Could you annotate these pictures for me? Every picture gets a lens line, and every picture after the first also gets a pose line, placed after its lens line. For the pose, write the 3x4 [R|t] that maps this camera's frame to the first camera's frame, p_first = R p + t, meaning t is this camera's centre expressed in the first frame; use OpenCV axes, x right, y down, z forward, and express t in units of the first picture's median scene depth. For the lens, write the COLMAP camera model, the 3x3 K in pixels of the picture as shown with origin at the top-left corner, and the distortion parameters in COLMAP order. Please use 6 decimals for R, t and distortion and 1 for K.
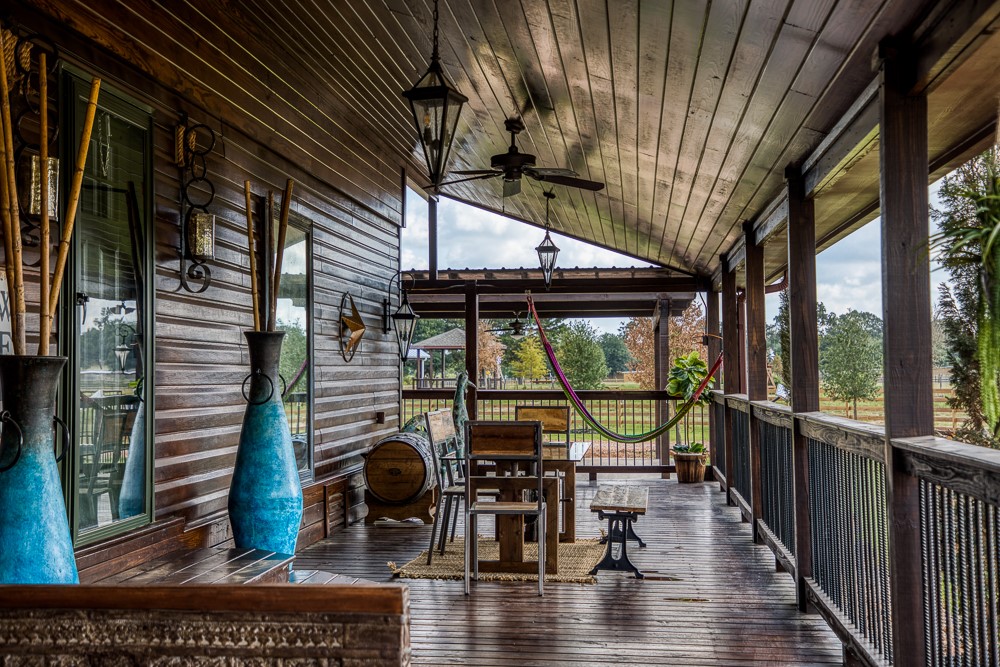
lens RADIAL K [[1175.8, 0, 498.1], [0, 1175.8, 331.8], [0, 0, 1]] dist [0.125378, 0.000000]
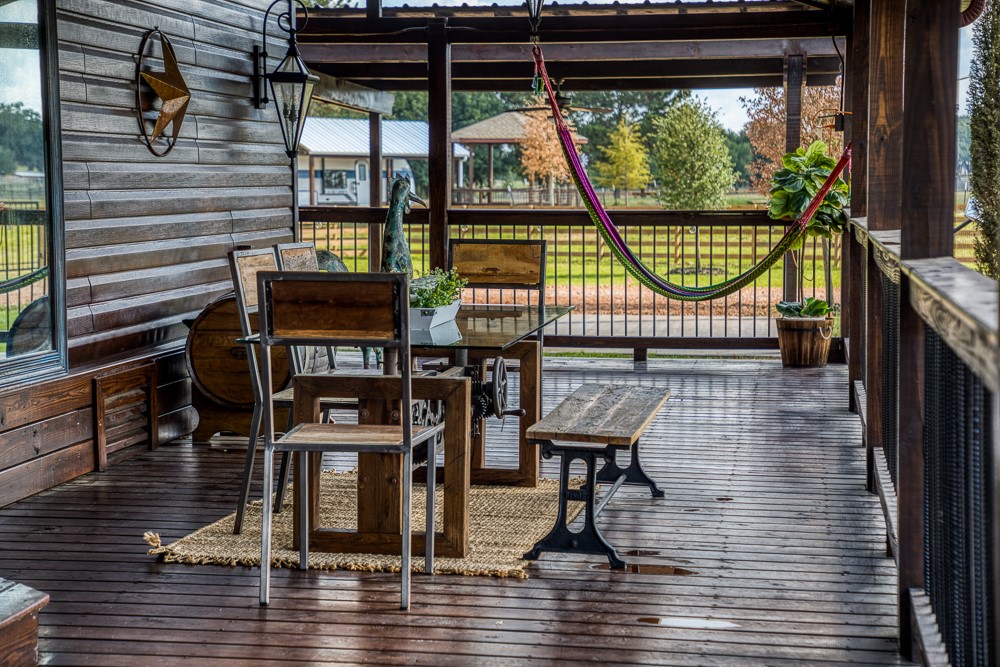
lens RADIAL K [[1735.6, 0, 501.6], [0, 1735.6, 334.5], [0, 0, 1]] dist [0.210069, 0.000000]
pose [[0.998473, 0.008948, -0.054505, 0.080059], [-0.002174, 0.992392, 0.123099, 0.006751], [0.055191, -0.122793, 0.990896, 0.175411]]
